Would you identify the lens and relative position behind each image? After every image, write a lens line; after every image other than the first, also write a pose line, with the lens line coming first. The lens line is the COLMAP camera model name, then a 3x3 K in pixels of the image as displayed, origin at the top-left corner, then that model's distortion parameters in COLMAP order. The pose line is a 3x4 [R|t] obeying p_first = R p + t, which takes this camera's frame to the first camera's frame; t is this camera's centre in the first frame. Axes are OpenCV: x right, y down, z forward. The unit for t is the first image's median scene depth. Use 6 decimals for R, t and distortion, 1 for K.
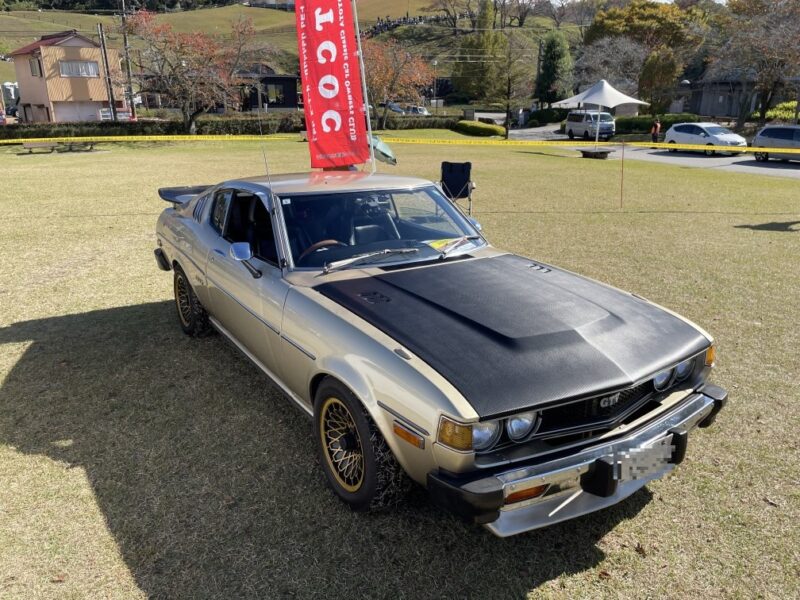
lens RADIAL K [[611.9, 0, 395.2], [0, 611.9, 302.9], [0, 0, 1]] dist [0.080240, -0.103400]
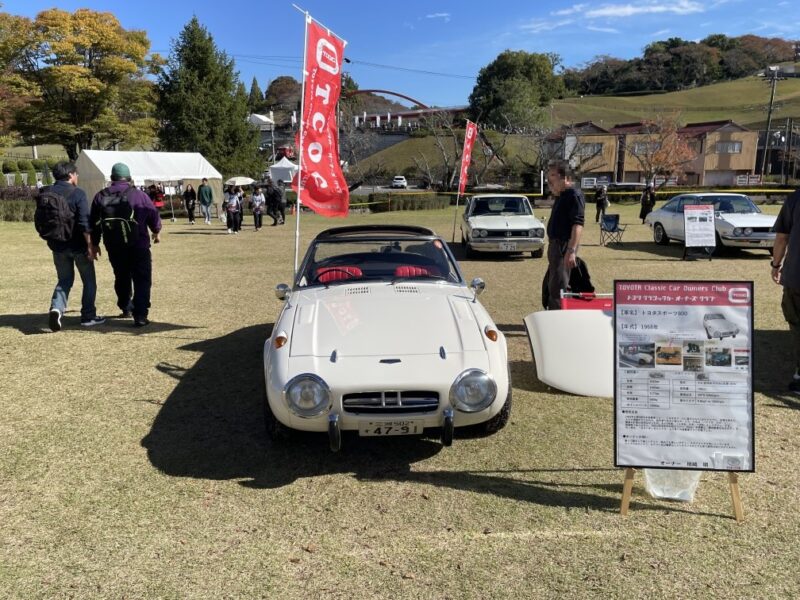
lens RADIAL K [[611.9, 0, 408.4], [0, 611.9, 294.2], [0, 0, 1]] dist [0.080240, -0.103400]
pose [[0.793508, 0.124285, -0.595733, -0.212133], [-0.189373, 0.980749, -0.047633, 0.142213], [0.578345, 0.150613, 0.801769, -0.464155]]
